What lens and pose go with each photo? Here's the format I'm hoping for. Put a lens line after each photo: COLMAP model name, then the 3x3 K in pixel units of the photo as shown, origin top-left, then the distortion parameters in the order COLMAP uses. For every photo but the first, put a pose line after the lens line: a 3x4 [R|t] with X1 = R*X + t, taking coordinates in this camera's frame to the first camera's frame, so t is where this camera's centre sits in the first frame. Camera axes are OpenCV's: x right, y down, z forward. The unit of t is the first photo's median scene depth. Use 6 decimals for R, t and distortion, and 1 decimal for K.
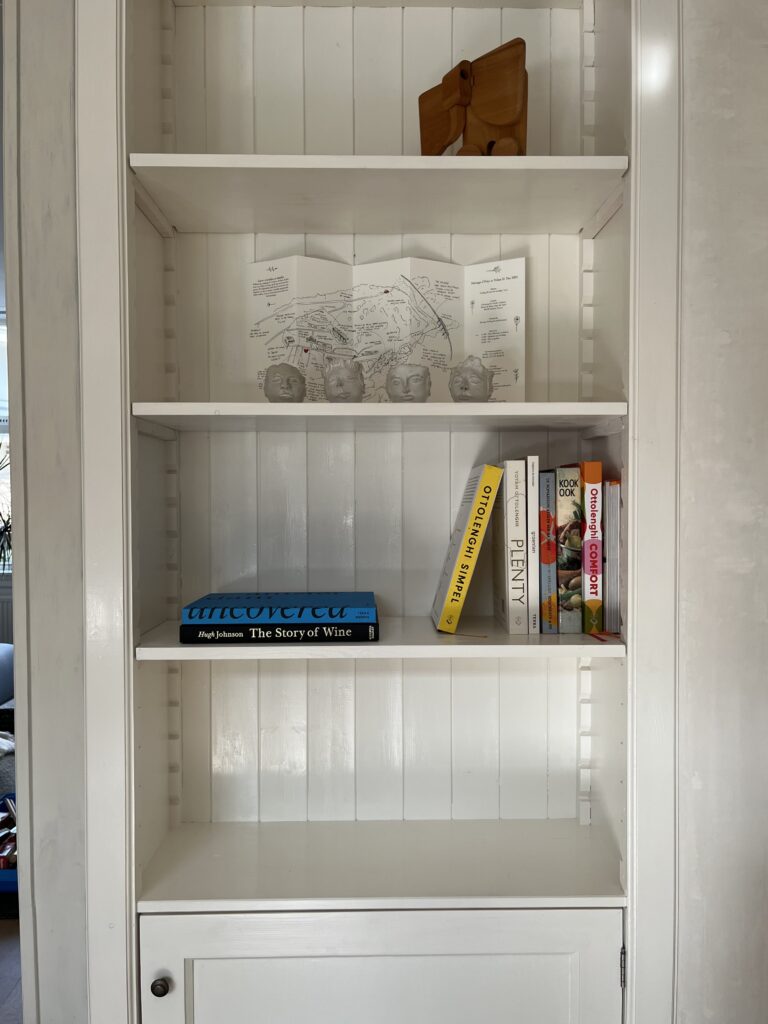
lens RADIAL K [[848.6, 0, 386.6], [0, 848.6, 512.5], [0, 0, 1]] dist [0.063245, -0.075367]
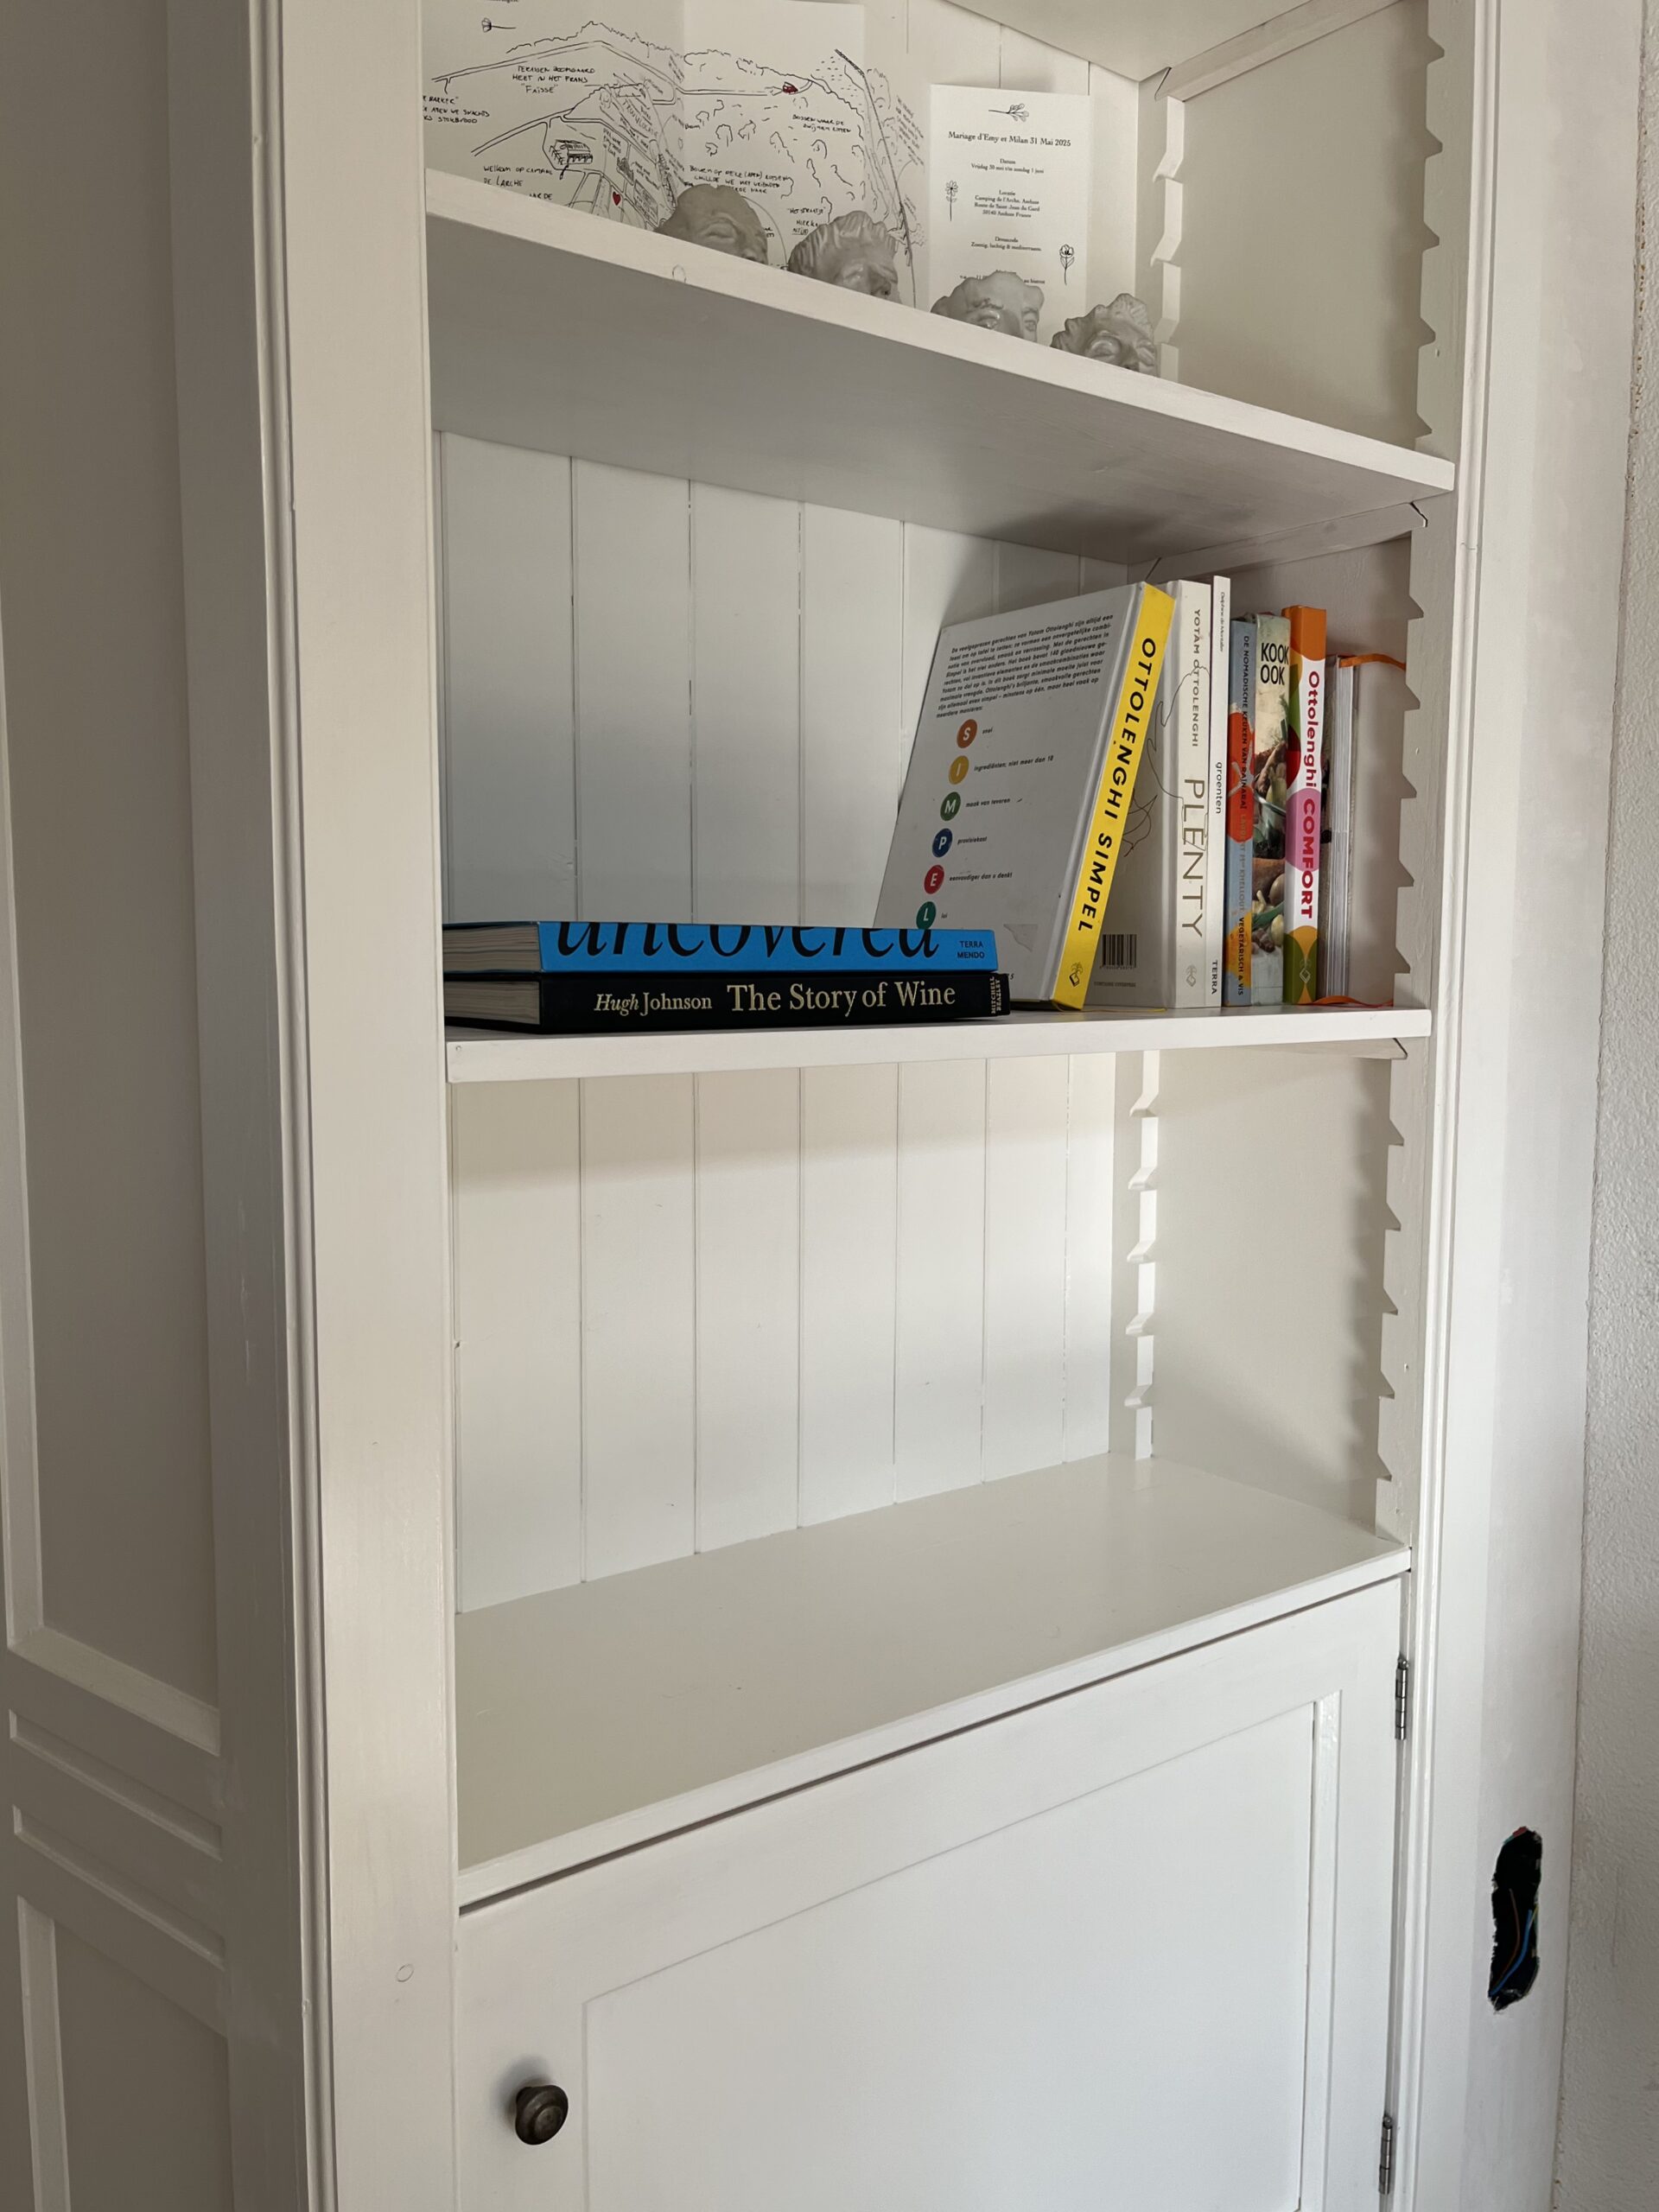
lens RADIAL K [[1833.1, 0, 836.3], [0, 1833.1, 1129.9], [0, 0, 1]] dist [0.063245, -0.075367]
pose [[0.785247, -0.053626, 0.616857, -0.547381], [0.010430, 0.997247, 0.073418, 0.134939], [-0.619095, -0.051217, 0.783644, 0.394069]]
